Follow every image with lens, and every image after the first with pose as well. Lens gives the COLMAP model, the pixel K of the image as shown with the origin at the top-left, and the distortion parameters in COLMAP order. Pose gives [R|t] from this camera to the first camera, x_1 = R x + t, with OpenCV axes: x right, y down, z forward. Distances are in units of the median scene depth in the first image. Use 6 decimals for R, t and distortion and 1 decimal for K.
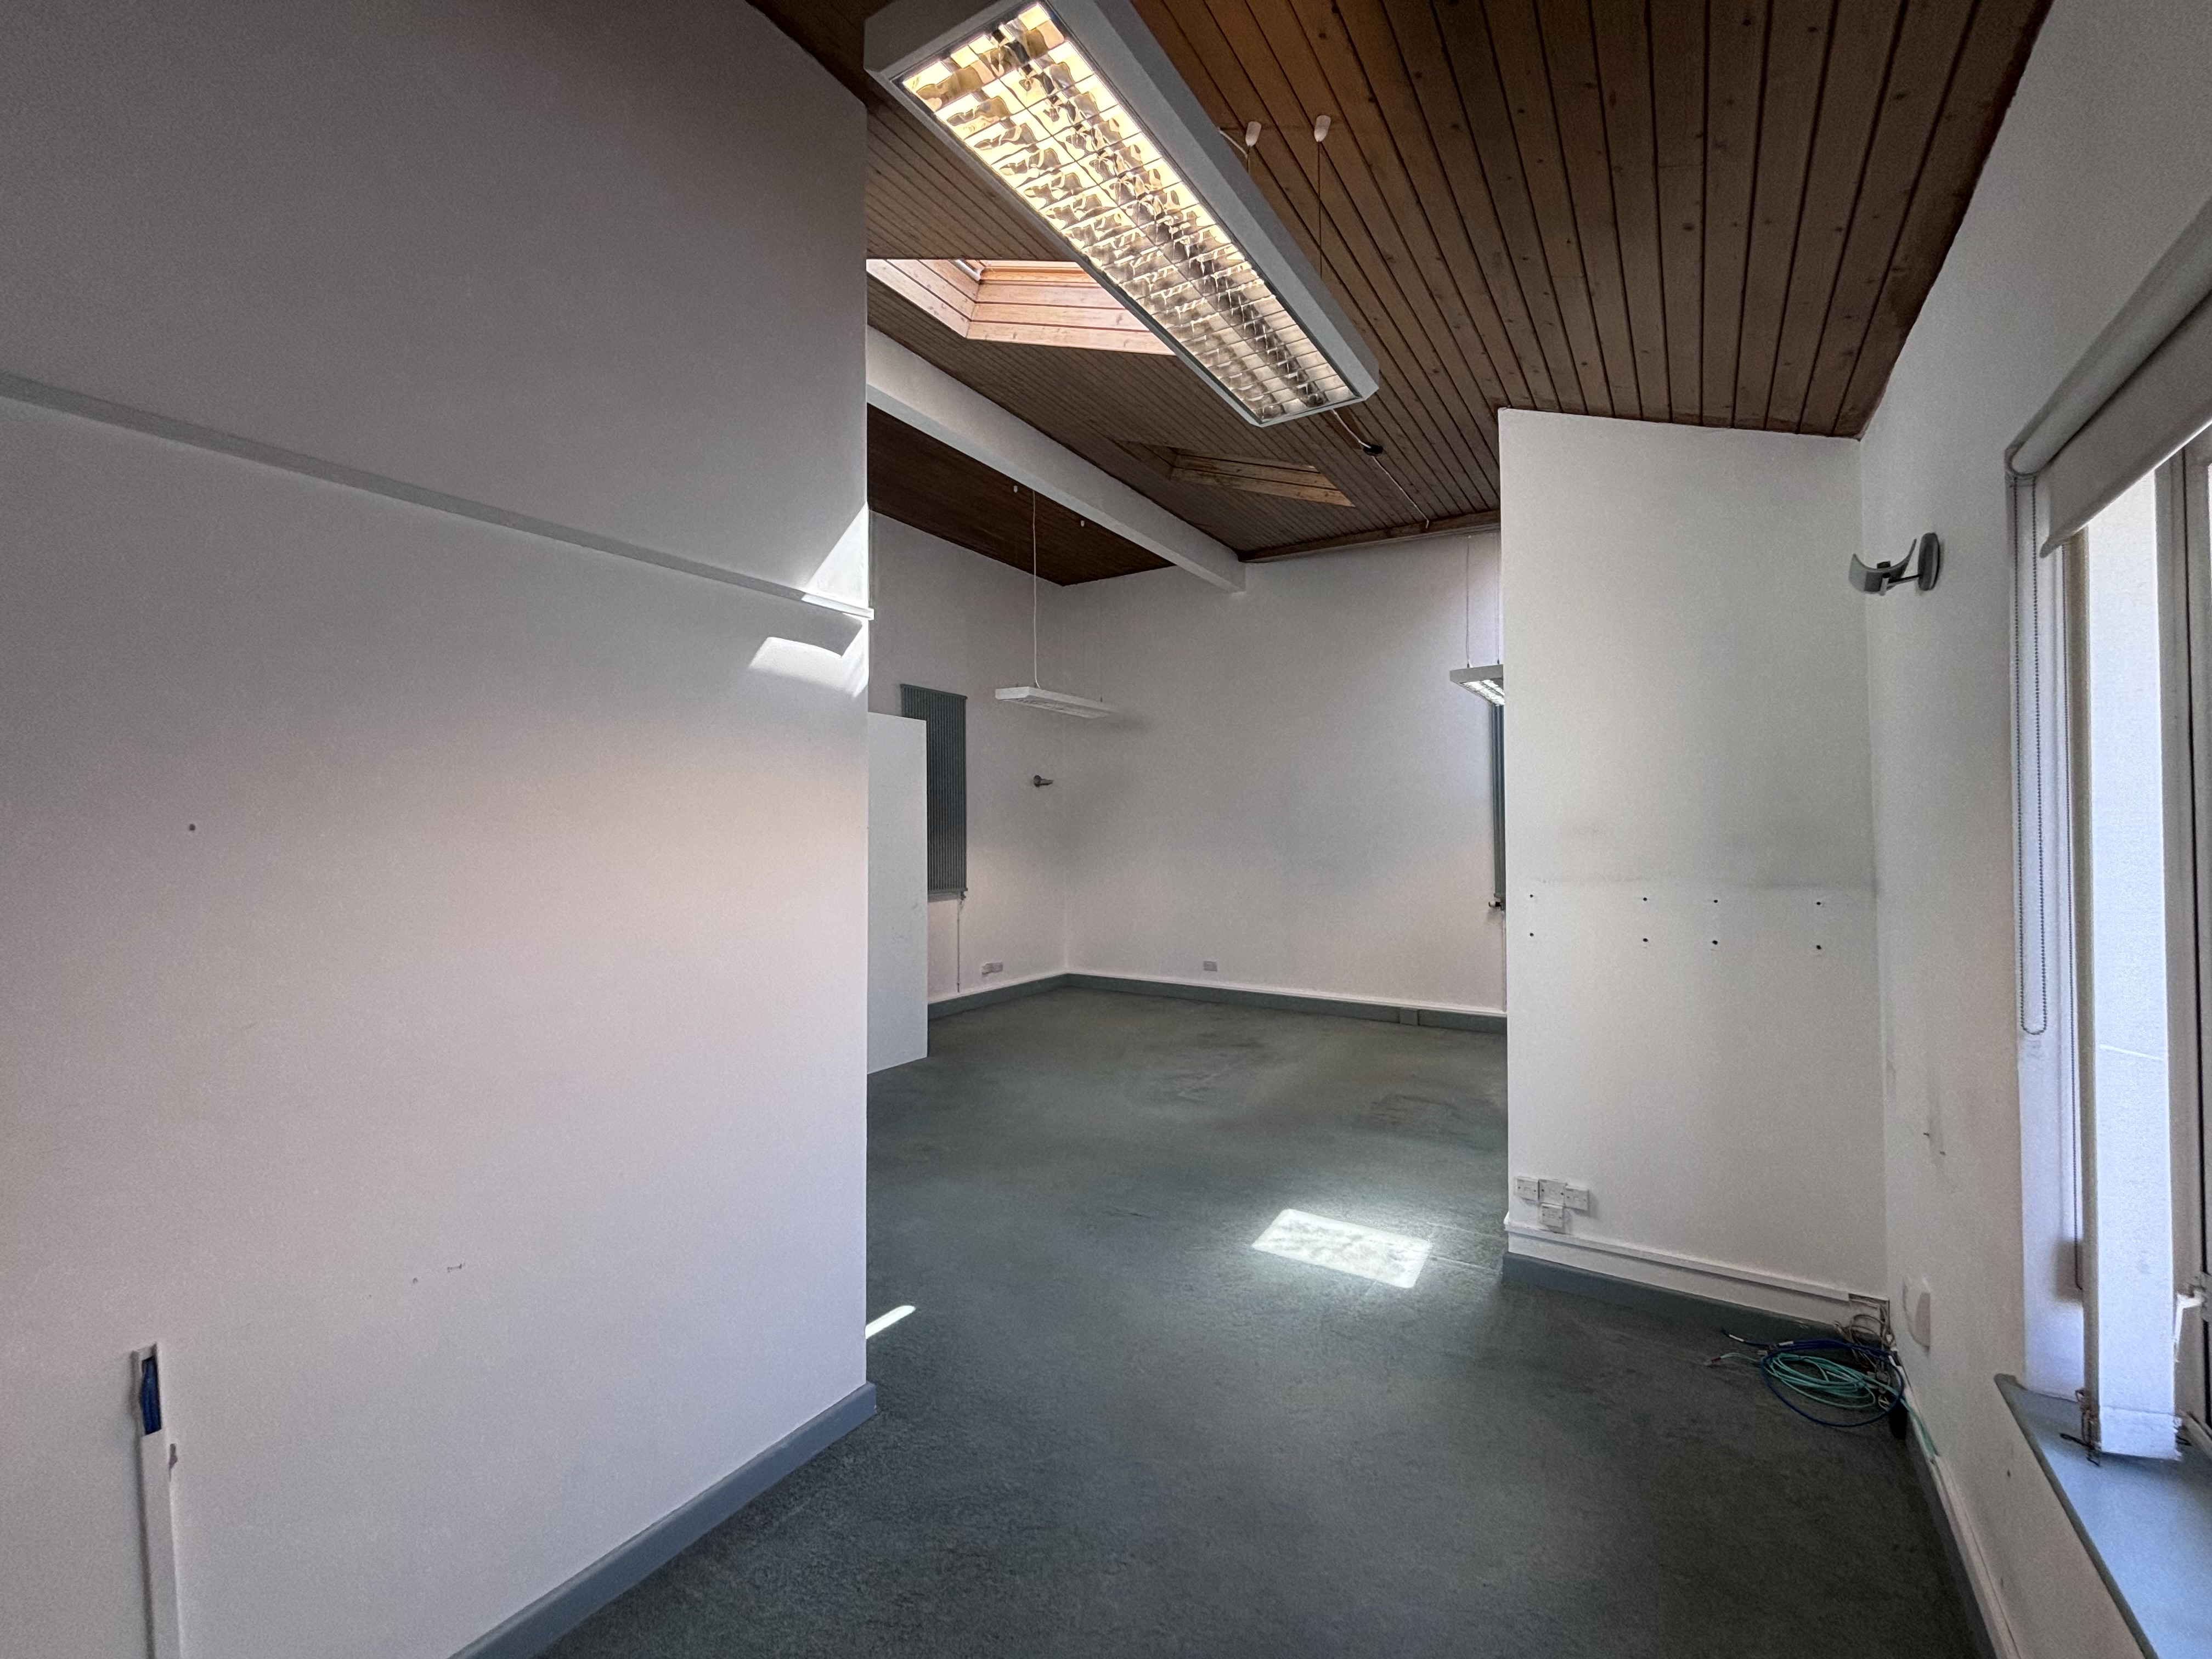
lens RADIAL K [[893.7, 0, 1108.1], [0, 893.7, 838.2], [0, 0, 1]] dist [0.021009, 0.000106]
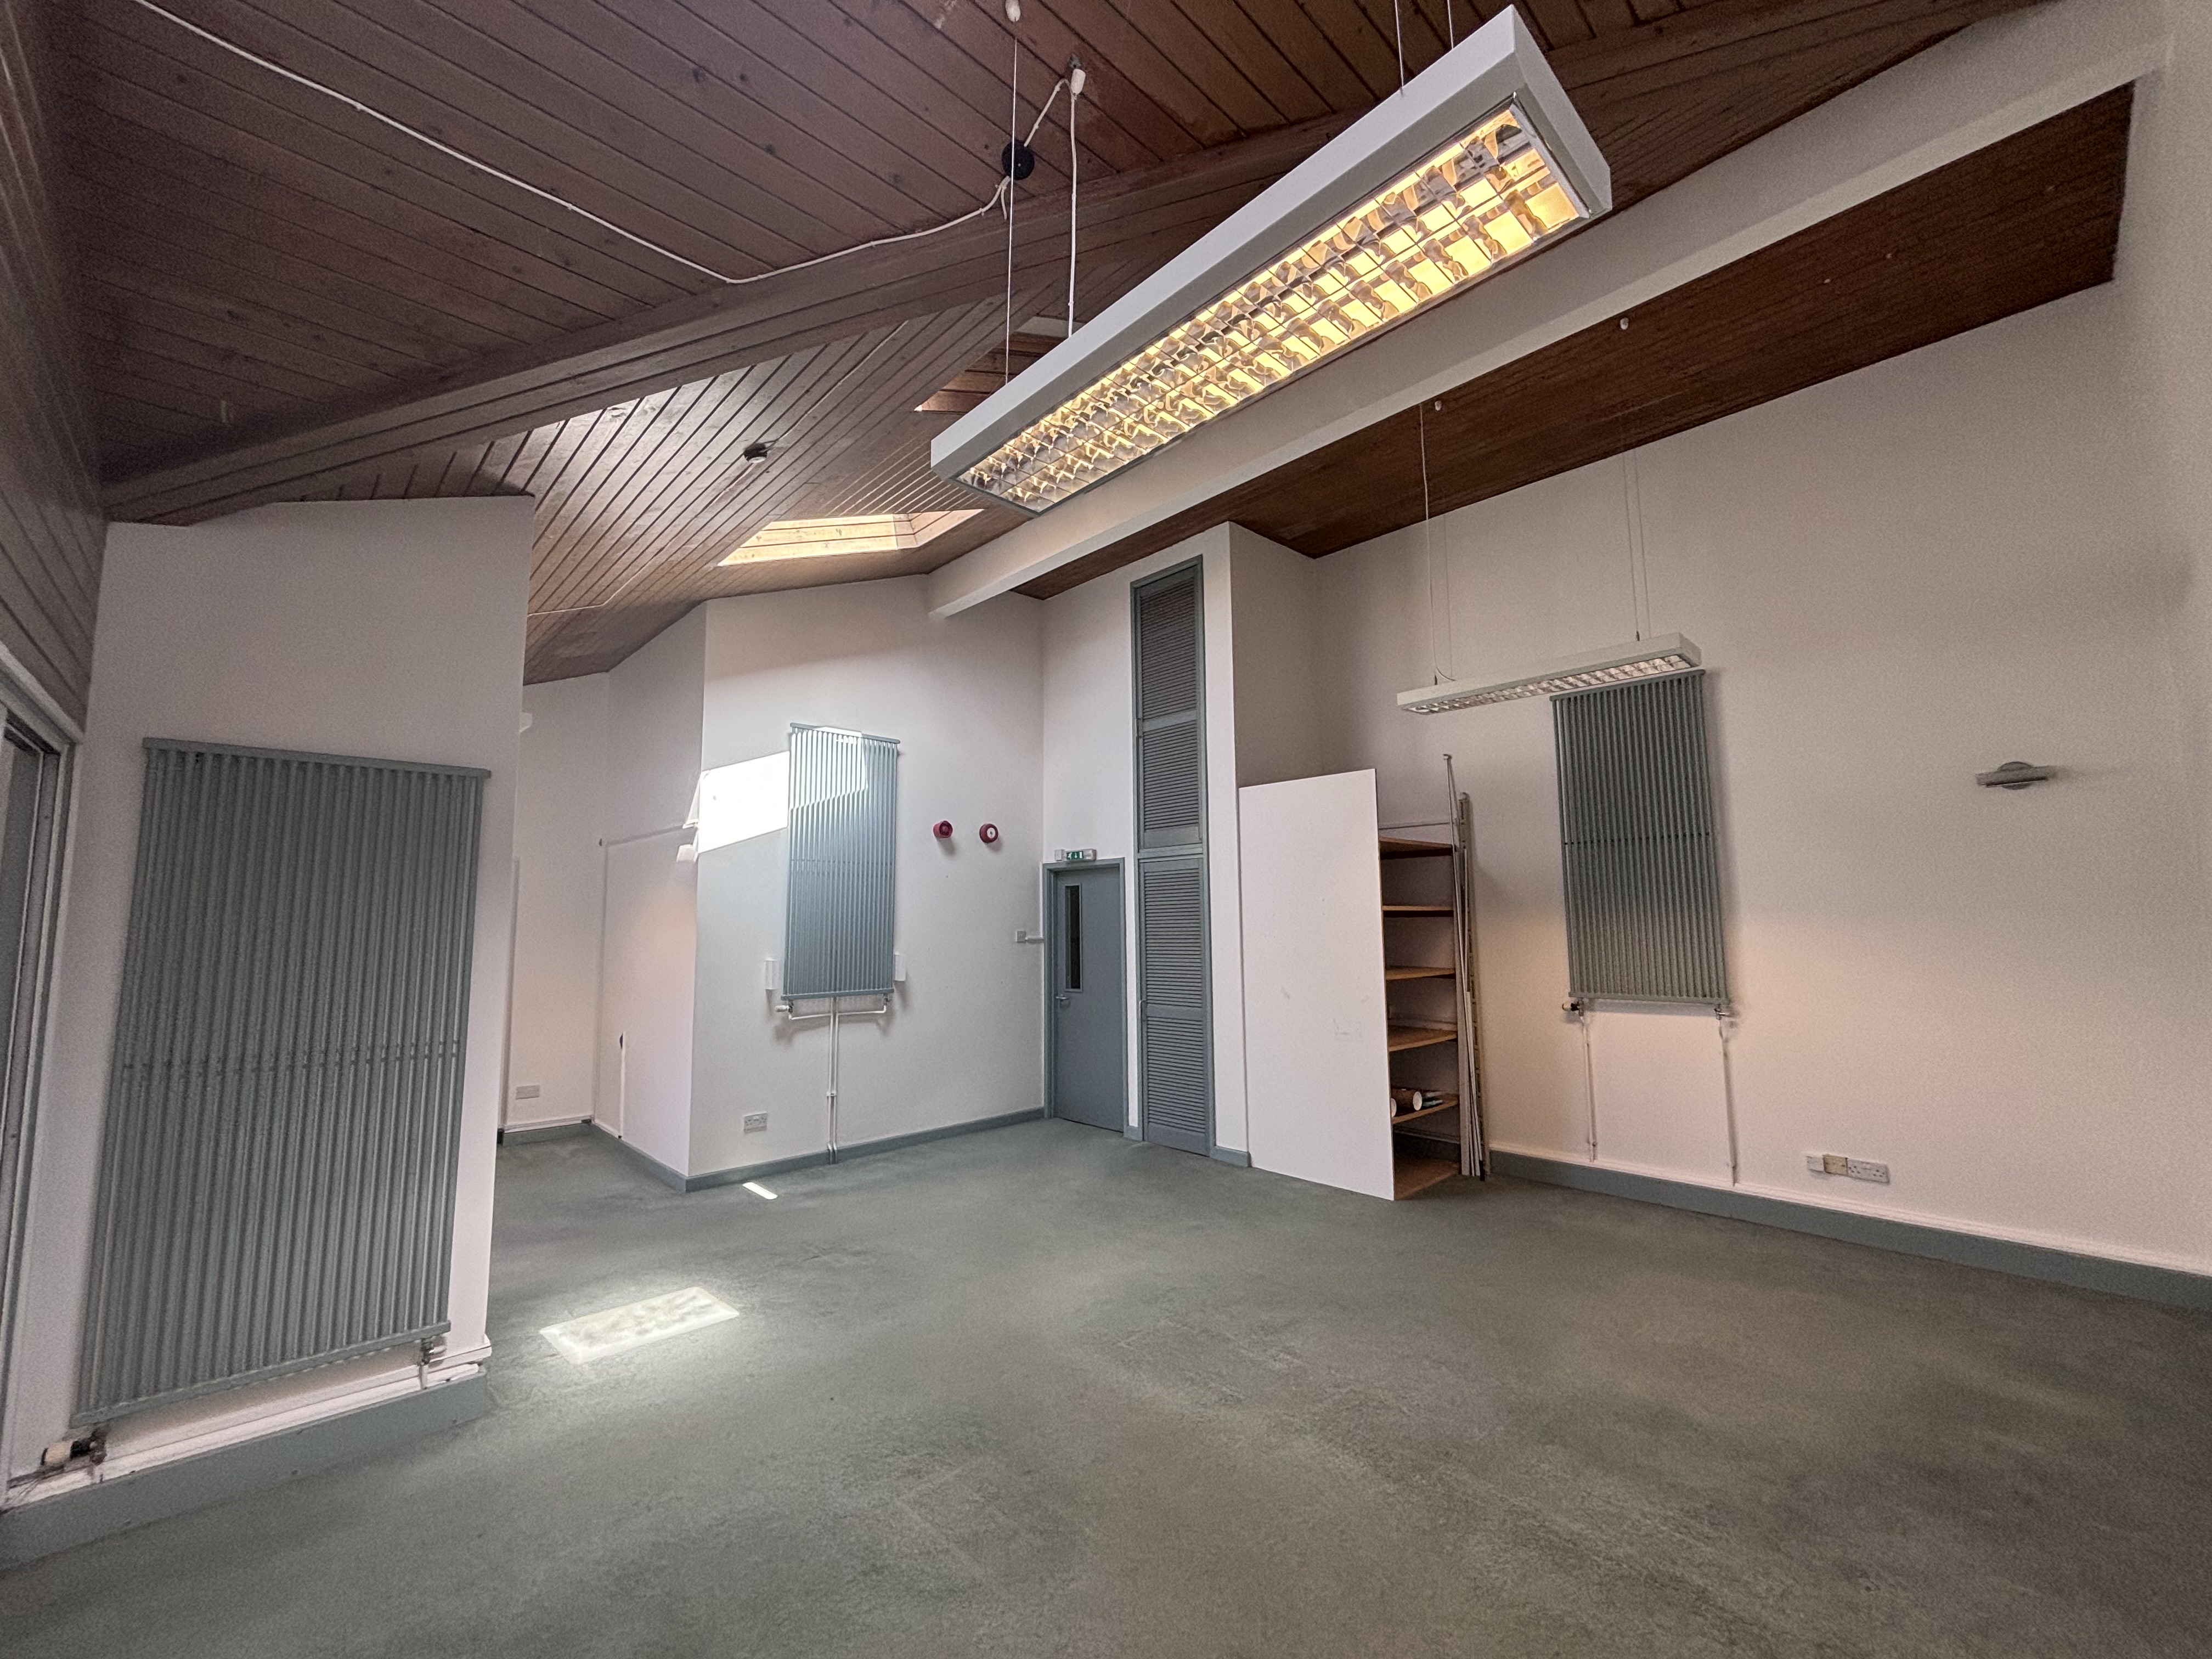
lens RADIAL K [[900.6, 0, 1106.0], [0, 900.6, 829.5], [0, 0, 1]] dist [0.007145, -0.000241]
pose [[-0.231687, -0.087776, -0.968822, 1.100545], [0.011685, 0.995598, -0.092996, -0.004333], [0.972720, -0.032867, -0.229641, 1.641736]]
